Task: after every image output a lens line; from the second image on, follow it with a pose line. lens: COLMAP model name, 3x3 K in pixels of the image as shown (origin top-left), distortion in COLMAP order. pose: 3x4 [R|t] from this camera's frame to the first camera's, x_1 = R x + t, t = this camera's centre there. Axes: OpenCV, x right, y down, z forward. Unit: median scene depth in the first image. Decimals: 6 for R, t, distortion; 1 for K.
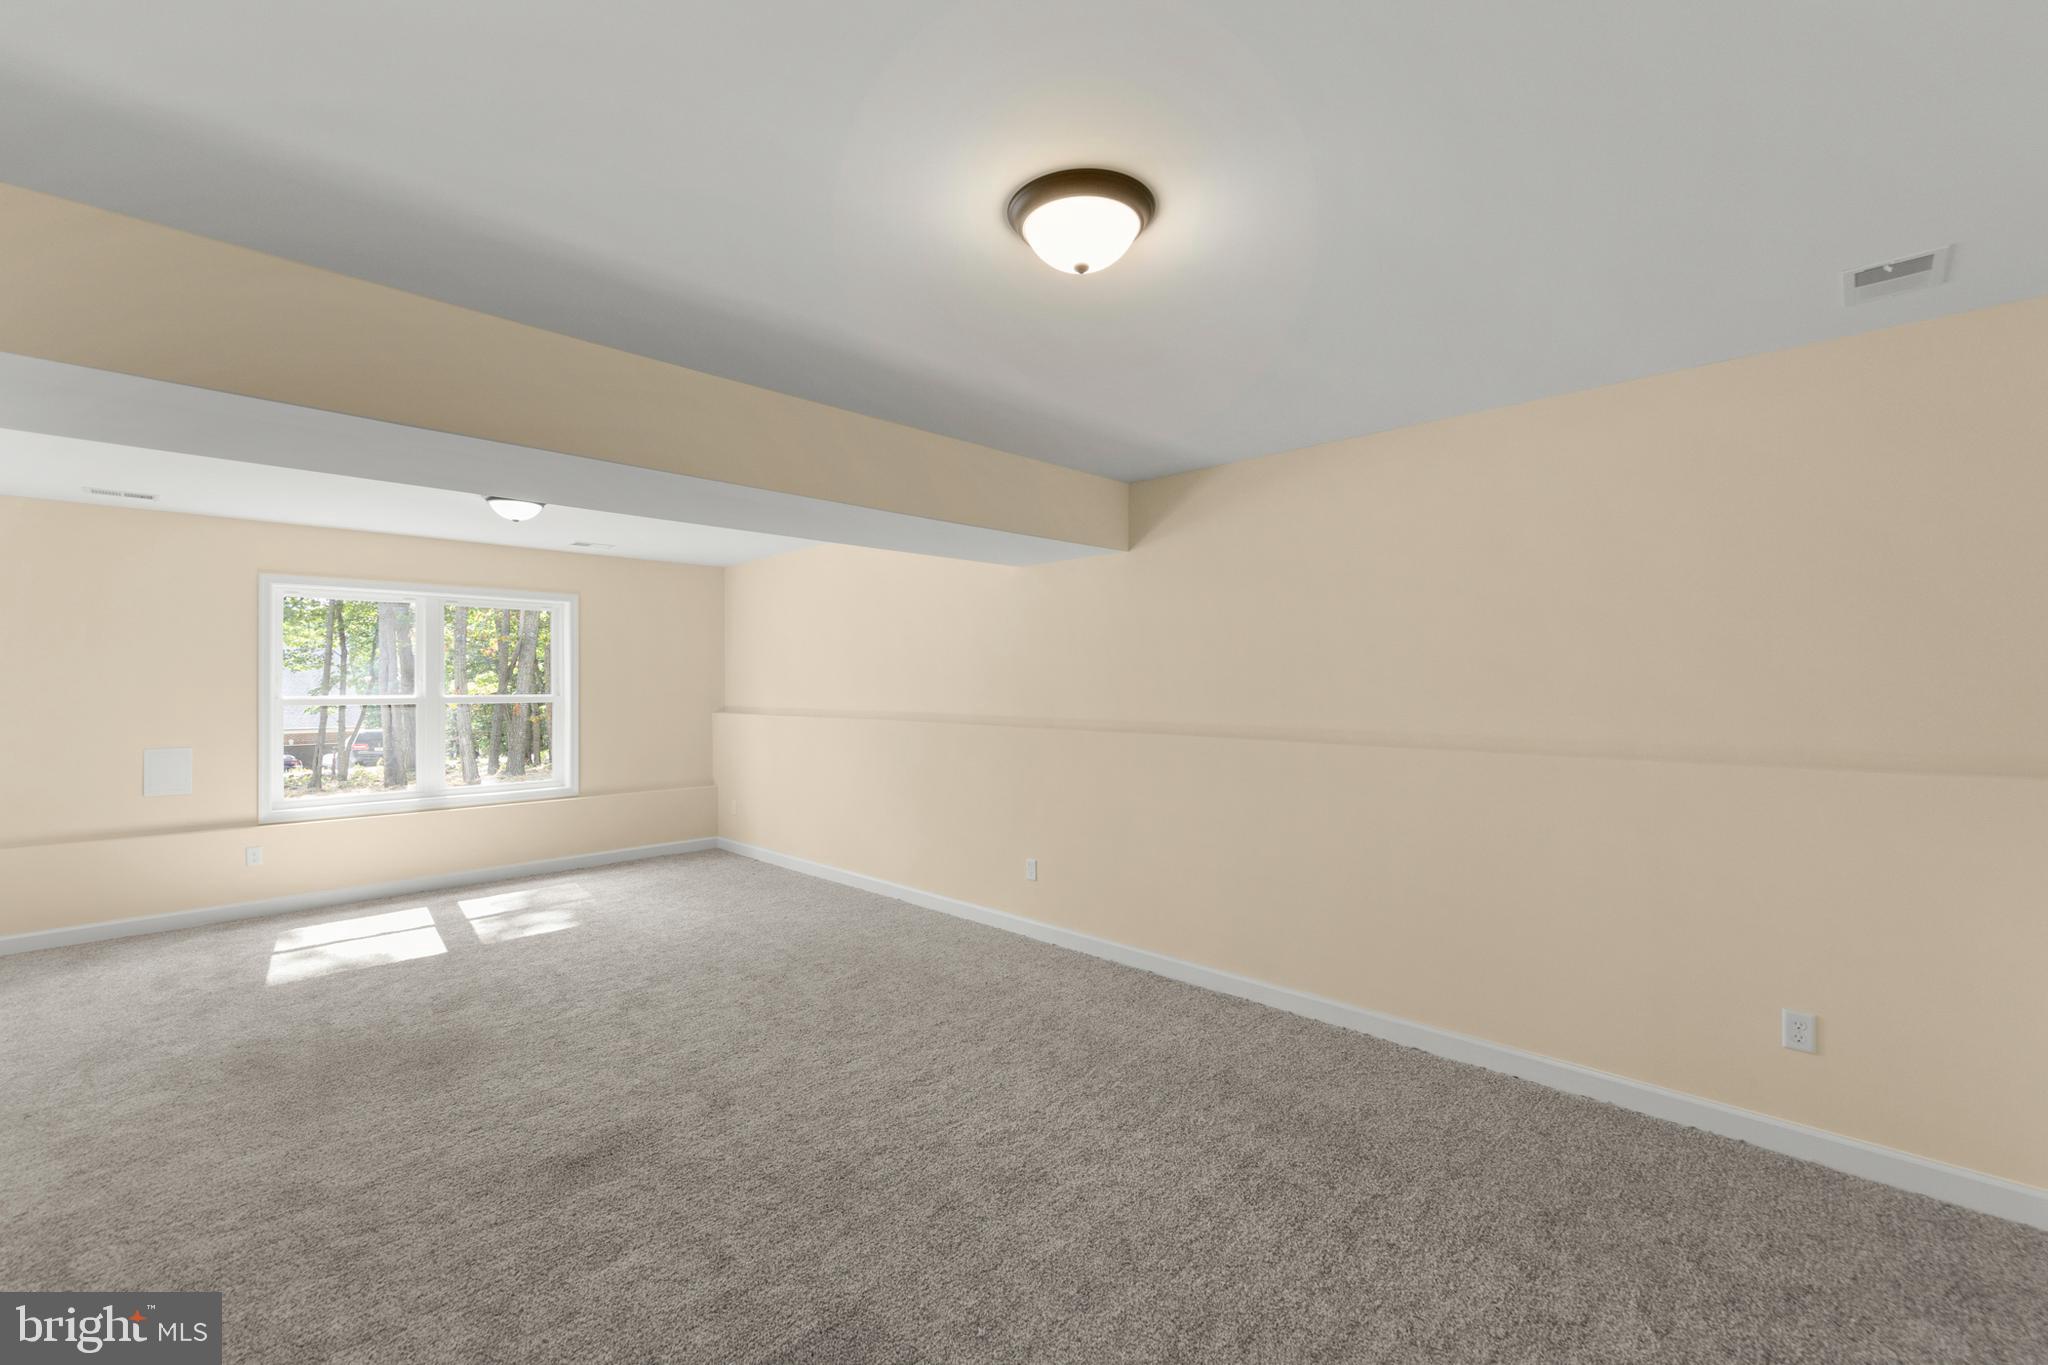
lens RADIAL K [[855.2, 0, 1024.7], [0, 855.2, 677.4], [0, 0, 1]] dist [0.004132, -0.000096]
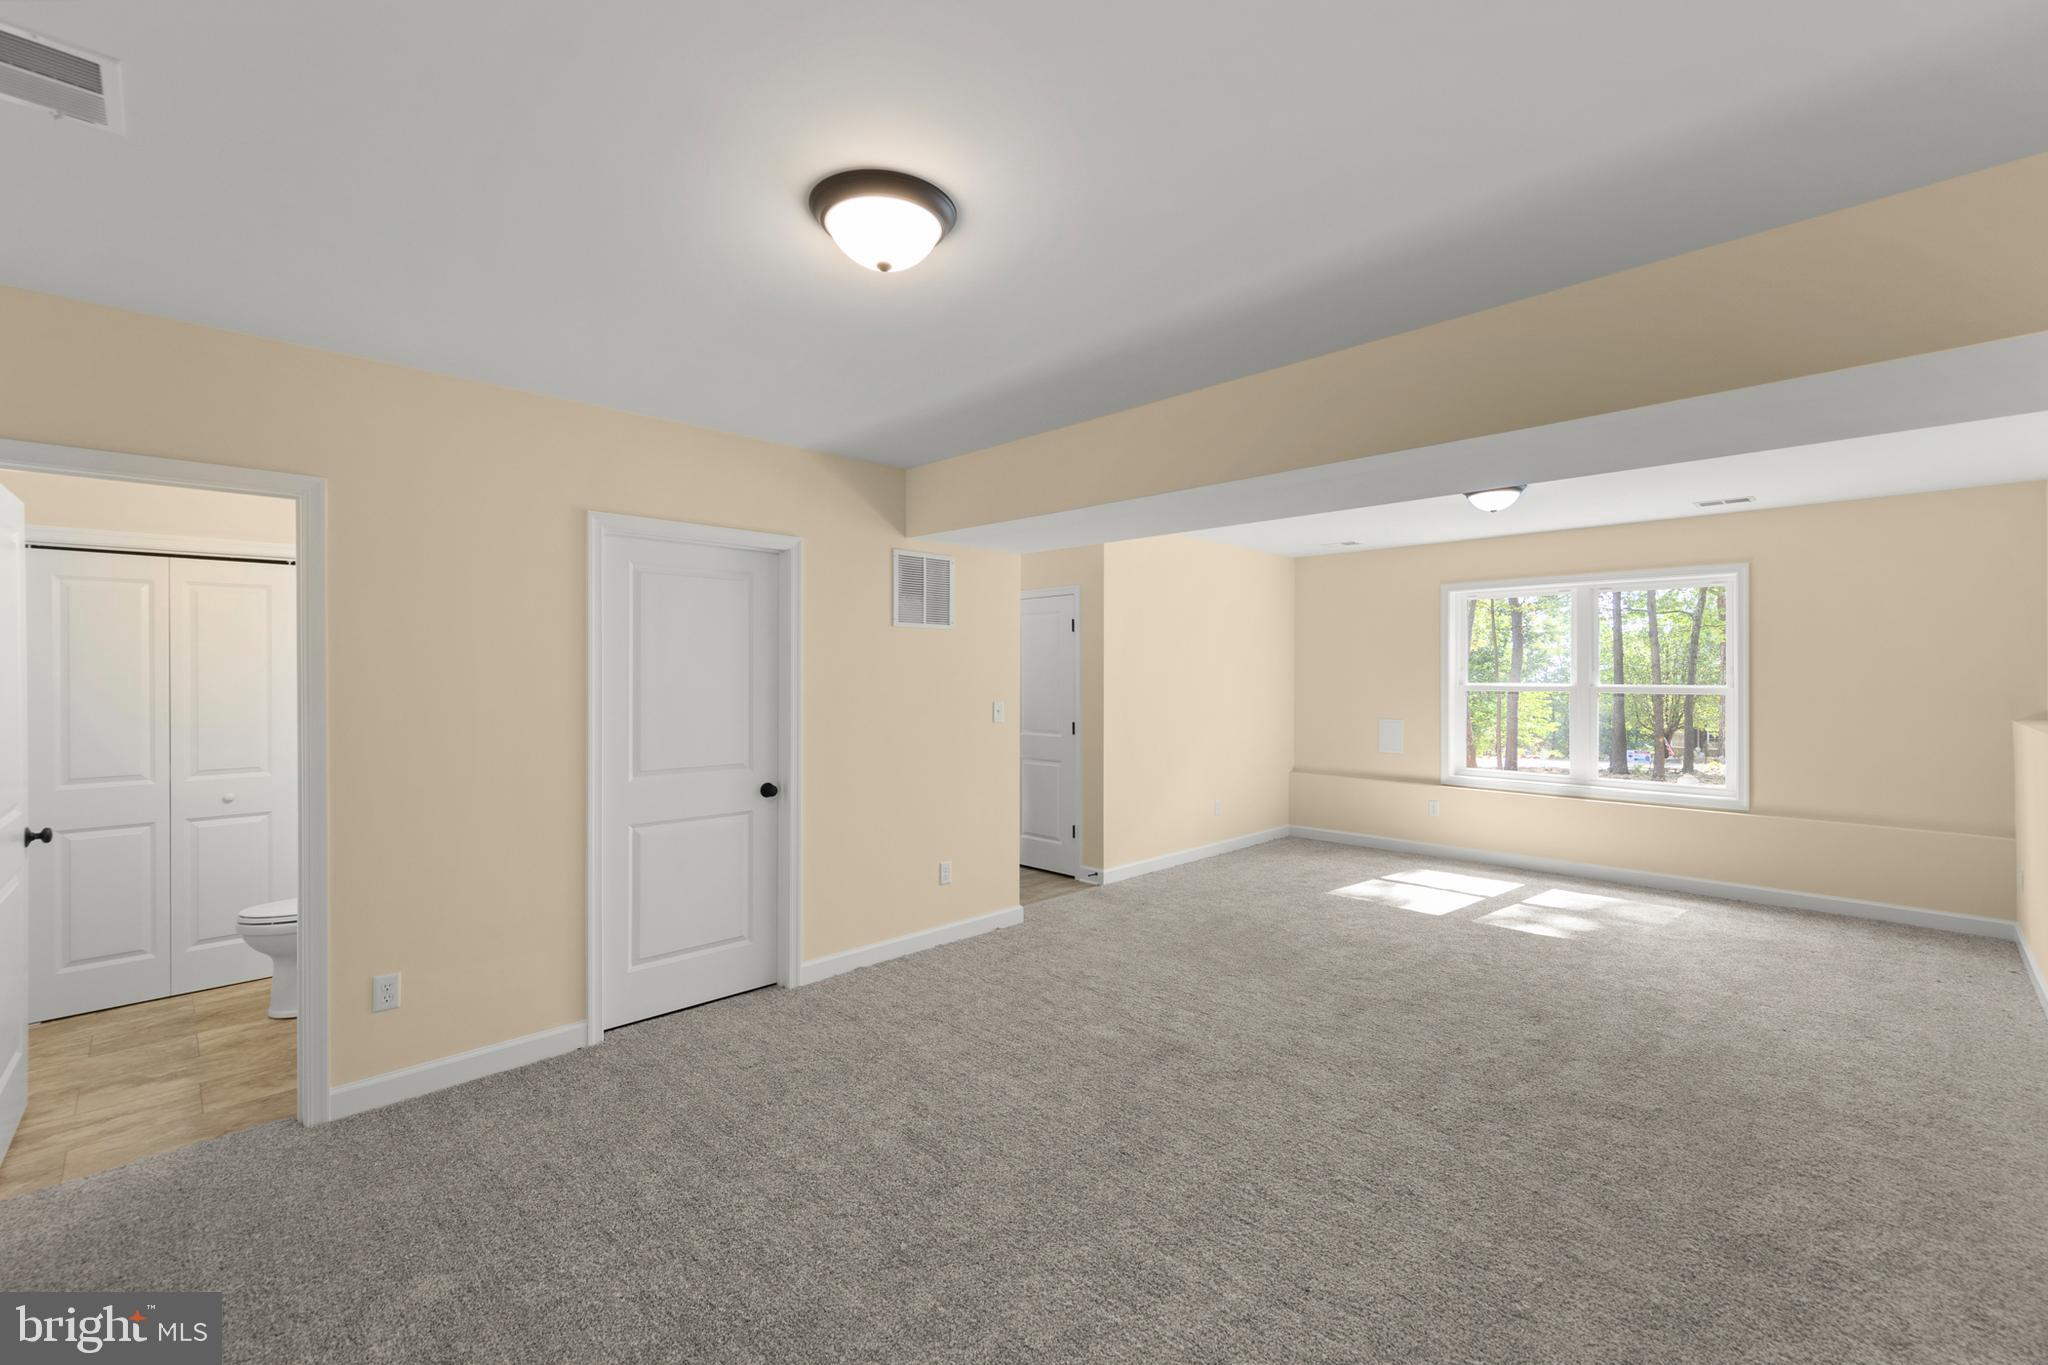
lens RADIAL K [[855.2, 0, 1024.1], [0, 855.2, 671.8], [0, 0, 1]] dist [0.004132, -0.000096]
pose [[-0.012655, 0.001254, -0.999919, 0.407228], [0.004812, 0.999988, 0.001193, 0.002533], [0.999908, -0.004796, -0.012661, 0.450661]]
